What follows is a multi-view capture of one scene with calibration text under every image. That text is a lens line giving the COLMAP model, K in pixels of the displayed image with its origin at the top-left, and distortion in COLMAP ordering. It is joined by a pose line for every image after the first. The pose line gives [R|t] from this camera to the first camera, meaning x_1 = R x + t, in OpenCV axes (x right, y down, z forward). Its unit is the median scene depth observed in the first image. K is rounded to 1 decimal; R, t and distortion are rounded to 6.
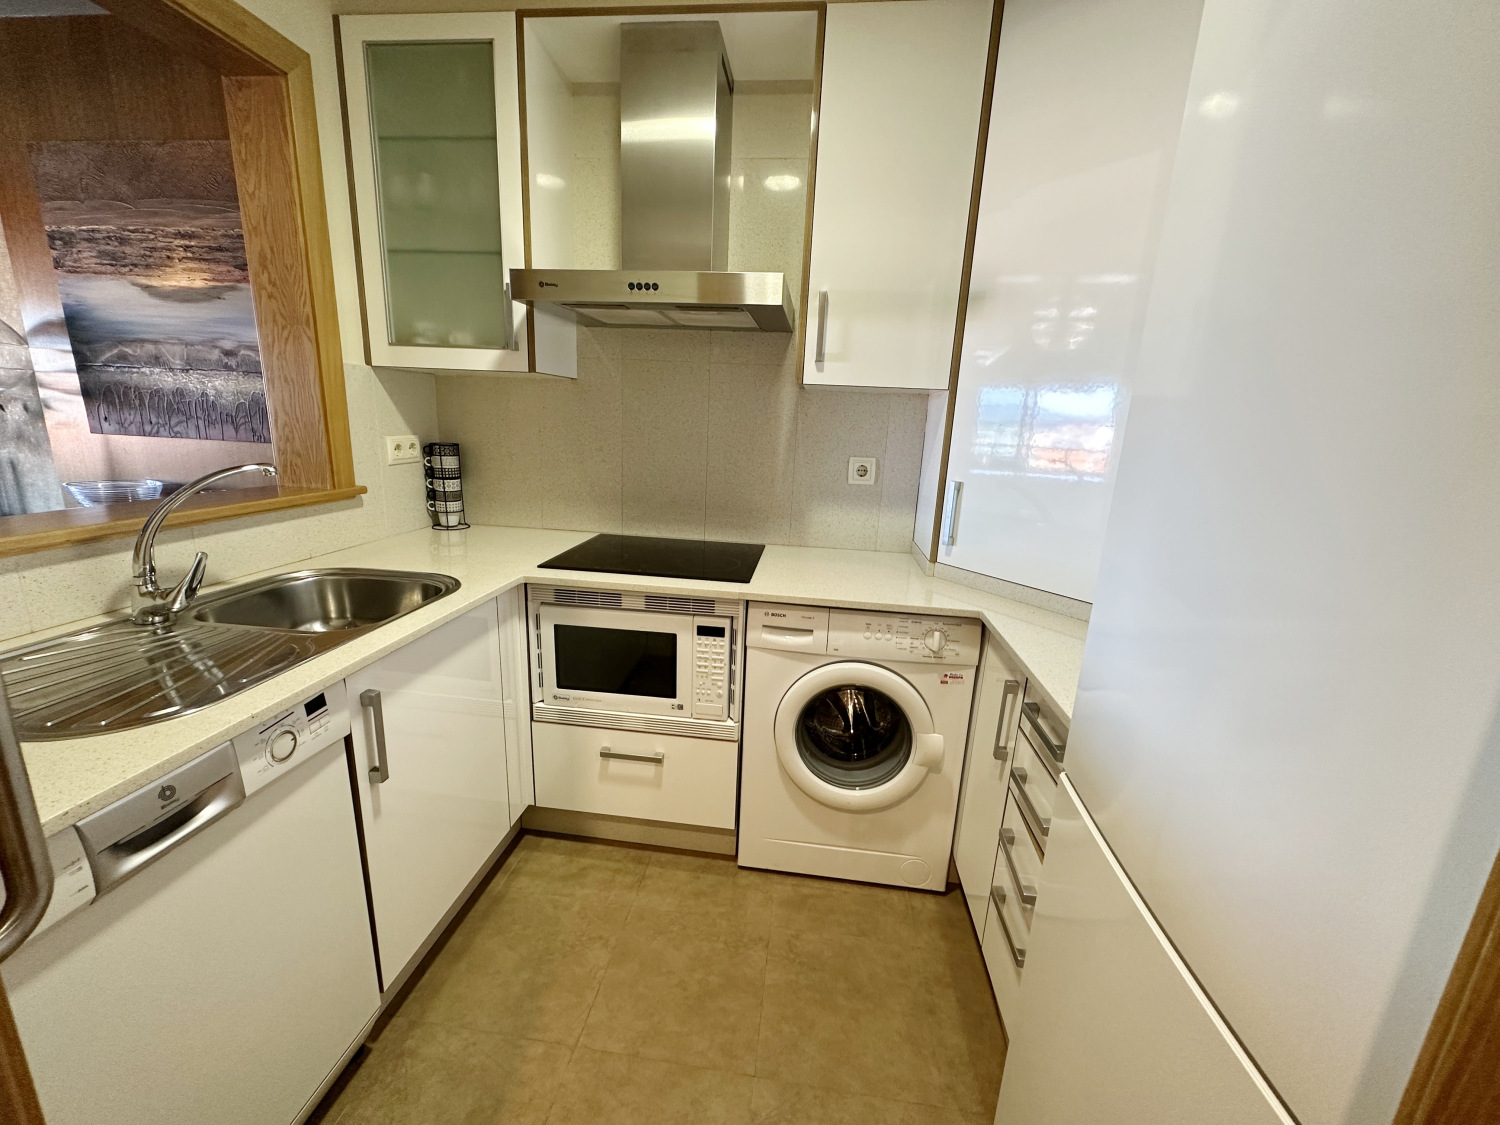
lens RADIAL K [[596.1, 0, 746.1], [0, 596.1, 560.2], [0, 0, 1]] dist [-0.002532, 0.000612]
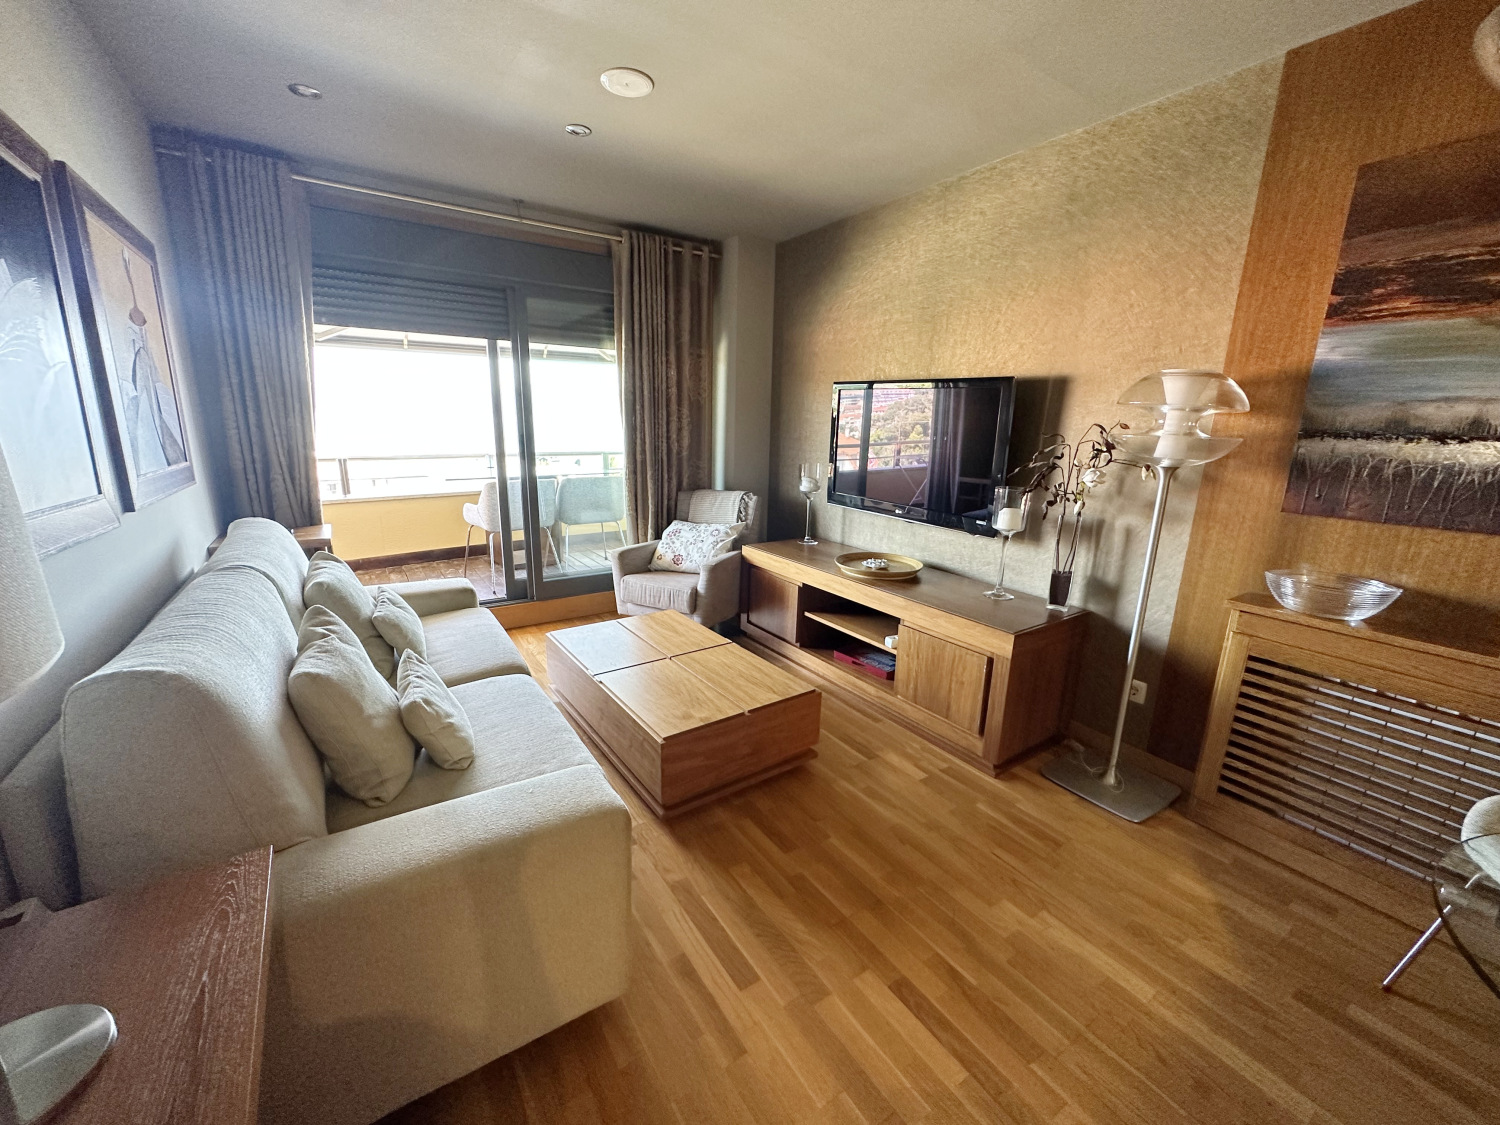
lens RADIAL K [[596.1, 0, 749.0], [0, 596.1, 561.4], [0, 0, 1]] dist [-0.002532, 0.000612]
pose [[0.645710, 0.149912, -0.748722, -1.345127], [-0.172362, 0.983847, 0.048342, -0.079094], [0.743875, 0.097836, 0.661119, -0.148125]]
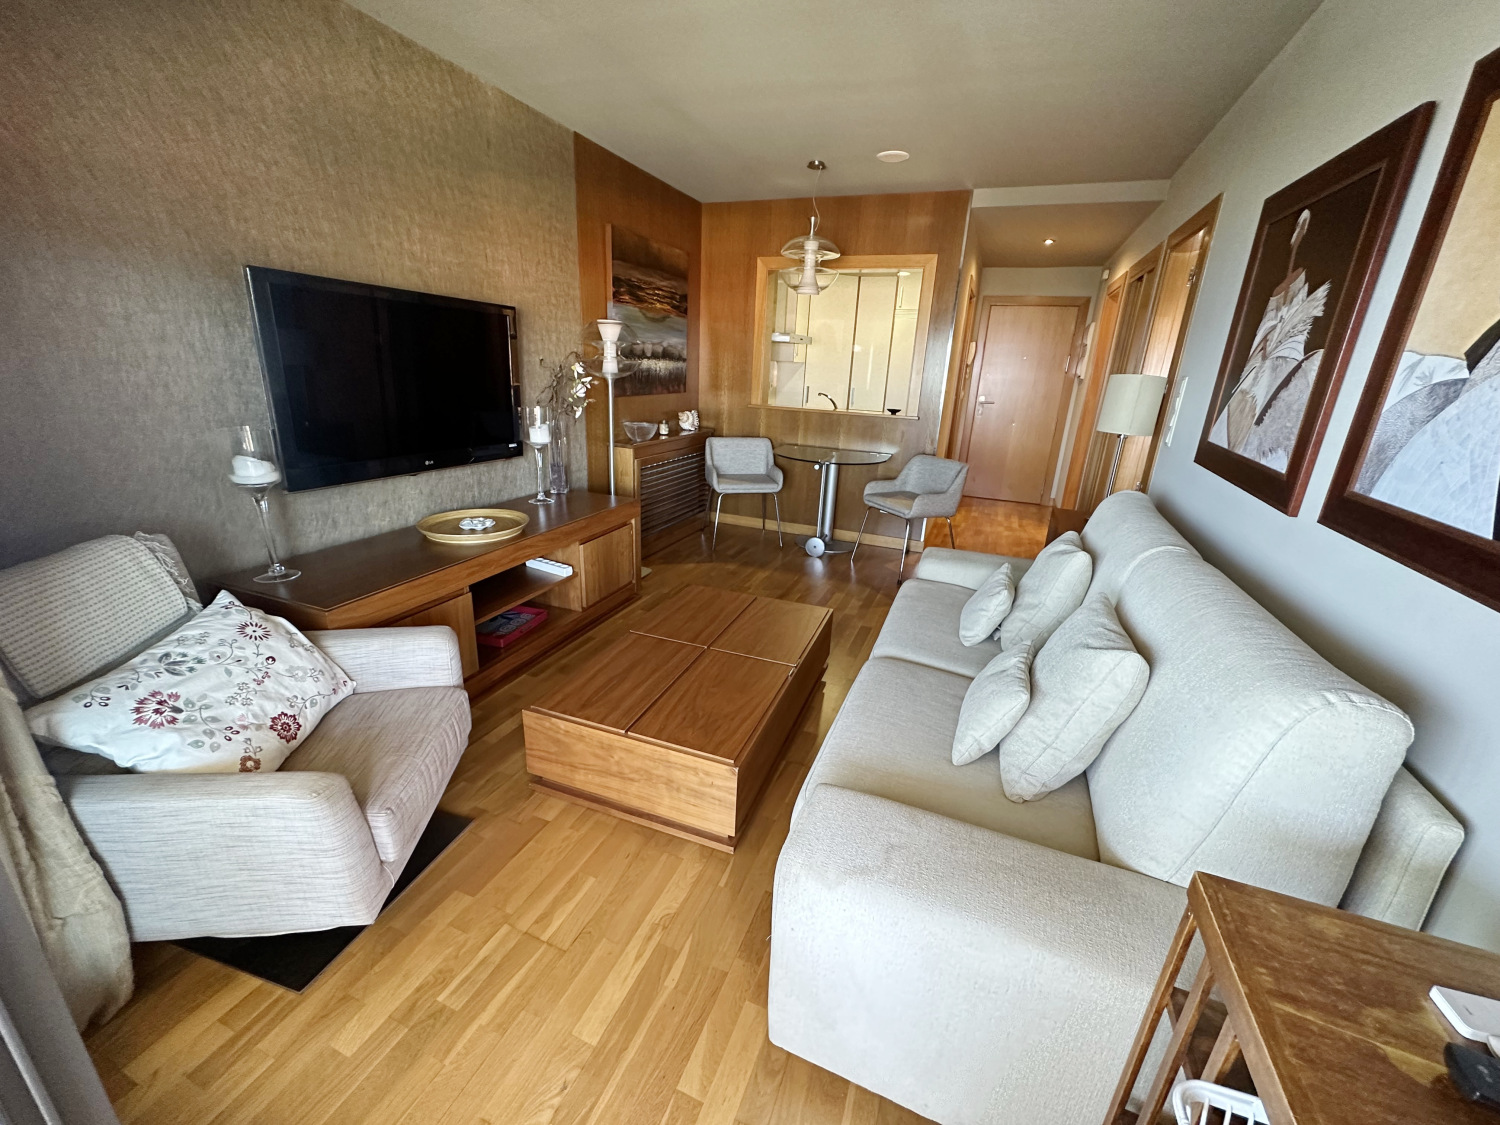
lens RADIAL K [[596.1, 0, 750.9], [0, 596.1, 561.0], [0, 0, 1]] dist [-0.002532, 0.000612]
pose [[0.259389, -0.338484, 0.904514, -3.783062], [0.195291, 0.935606, 0.294115, -0.283782], [-0.945822, 0.100353, 0.308788, 0.242359]]
